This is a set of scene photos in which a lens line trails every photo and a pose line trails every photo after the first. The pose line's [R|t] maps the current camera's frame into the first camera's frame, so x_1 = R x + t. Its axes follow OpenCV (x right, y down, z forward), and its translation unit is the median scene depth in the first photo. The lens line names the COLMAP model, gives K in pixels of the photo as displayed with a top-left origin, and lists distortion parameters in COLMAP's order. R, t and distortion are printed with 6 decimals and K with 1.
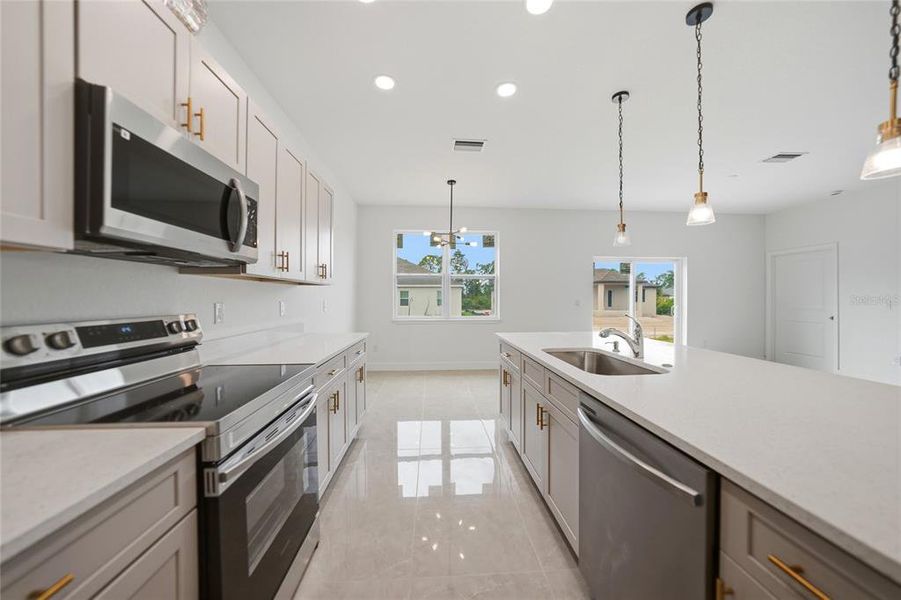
lens RADIAL K [[316.1, 0, 436.3], [0, 316.1, 301.4], [0, 0, 1]] dist [-0.024330, 0.004753]
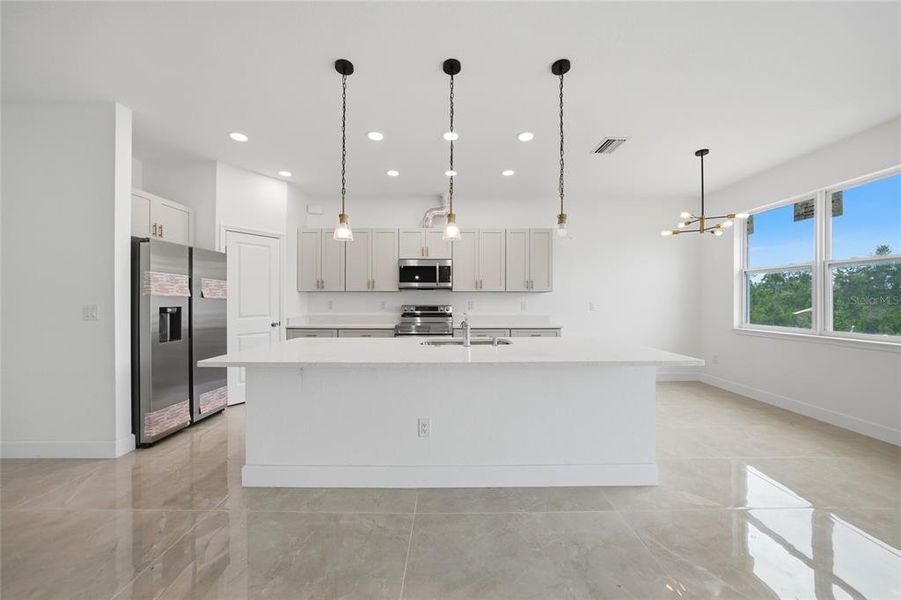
lens RADIAL K [[316.1, 0, 448.9], [0, 316.1, 296.7], [0, 0, 1]] dist [-0.024330, 0.004753]
pose [[-0.057391, -0.008868, -0.998312, 2.263748], [-0.012961, 0.999883, -0.008137, -0.016146], [0.998268, 0.012473, -0.057500, 1.155866]]
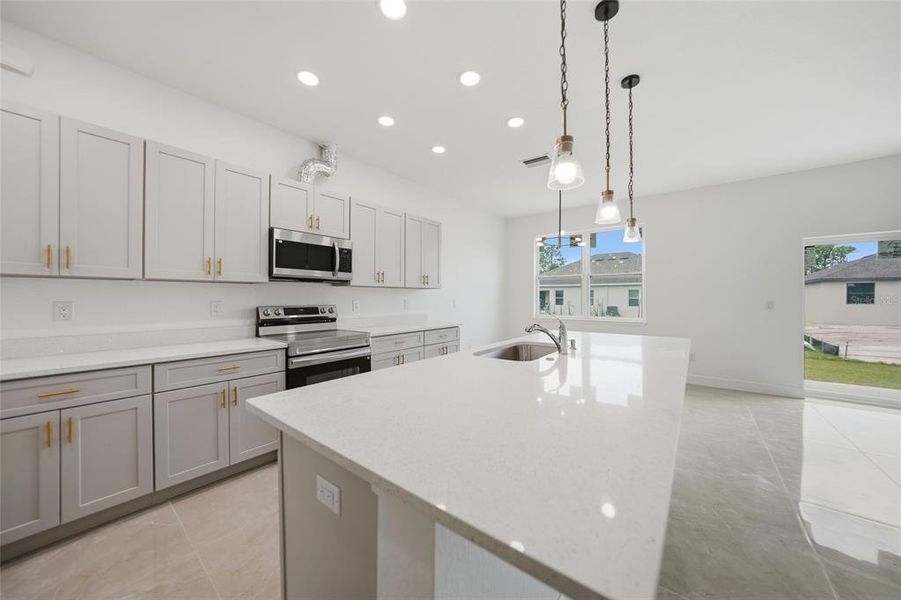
lens RADIAL K [[316.1, 0, 451.4], [0, 316.1, 297.3], [0, 0, 1]] dist [-0.024330, 0.004753]
pose [[0.747180, 0.000971, -0.664621, 1.223107], [-0.008217, 0.999936, -0.007777, -0.001146], [0.664571, 0.011272, 0.747140, -0.076196]]
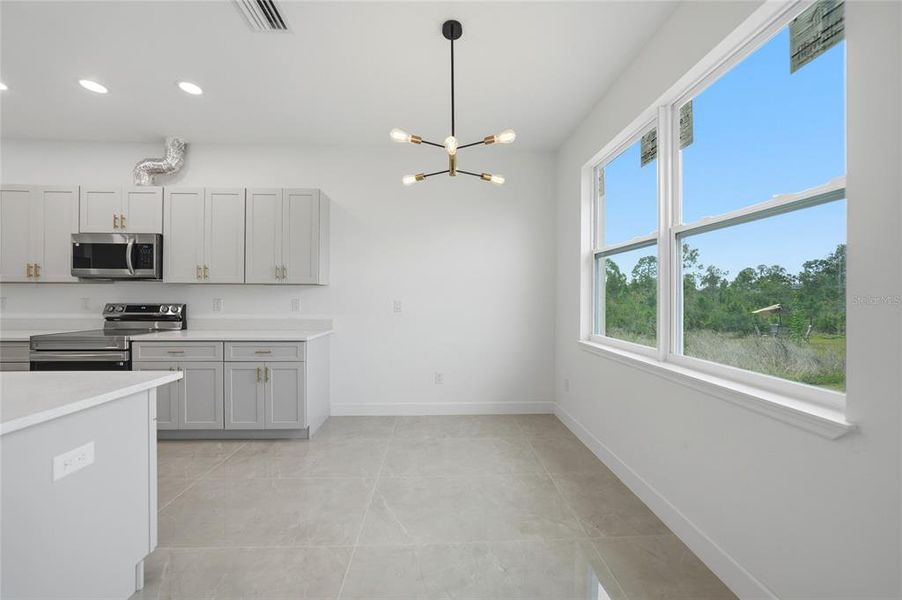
lens RADIAL K [[316.4, 0, 450.0], [0, 316.4, 296.1], [0, 0, 1]] dist [-0.024330, 0.004753]
pose [[-0.013453, -0.002233, -0.999907, 1.221268], [-0.016842, 0.999856, -0.002007, -0.034387], [0.999768, 0.016813, -0.013489, 2.784694]]
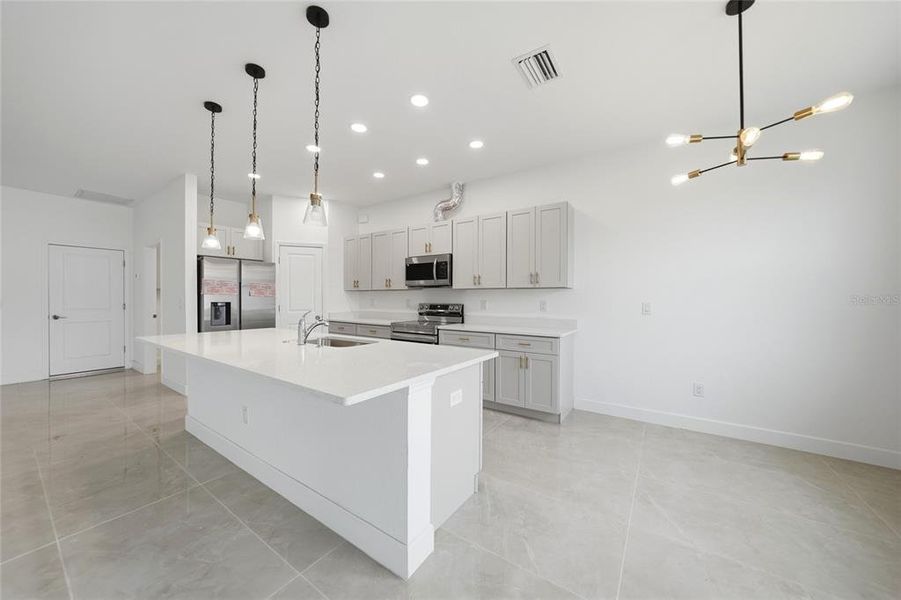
lens RADIAL K [[316.1, 0, 452.1], [0, 316.1, 300.1], [0, 0, 1]] dist [-0.024330, 0.004753]
pose [[-0.606897, 0.004742, -0.794766, 1.478670], [-0.012914, 0.999791, 0.015826, -0.035607], [0.794675, 0.019868, -0.606709, 2.633416]]
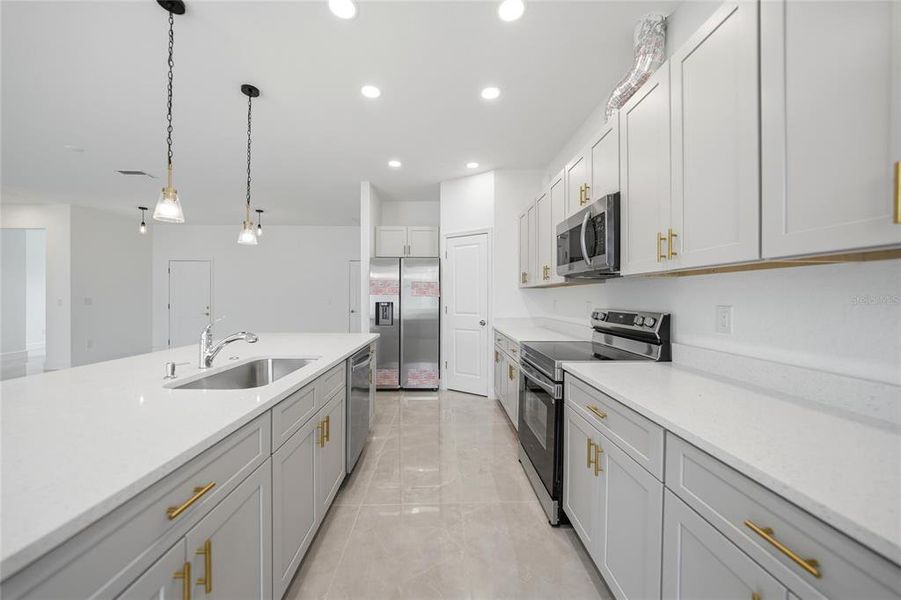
lens RADIAL K [[316.1, 0, 455.0], [0, 316.1, 299.9], [0, 0, 1]] dist [-0.024330, 0.004753]
pose [[-0.999983, -0.001188, 0.005625, -0.065241], [-0.001065, 0.999762, 0.021768, -0.029673], [-0.005650, 0.021762, -0.999747, 2.123910]]
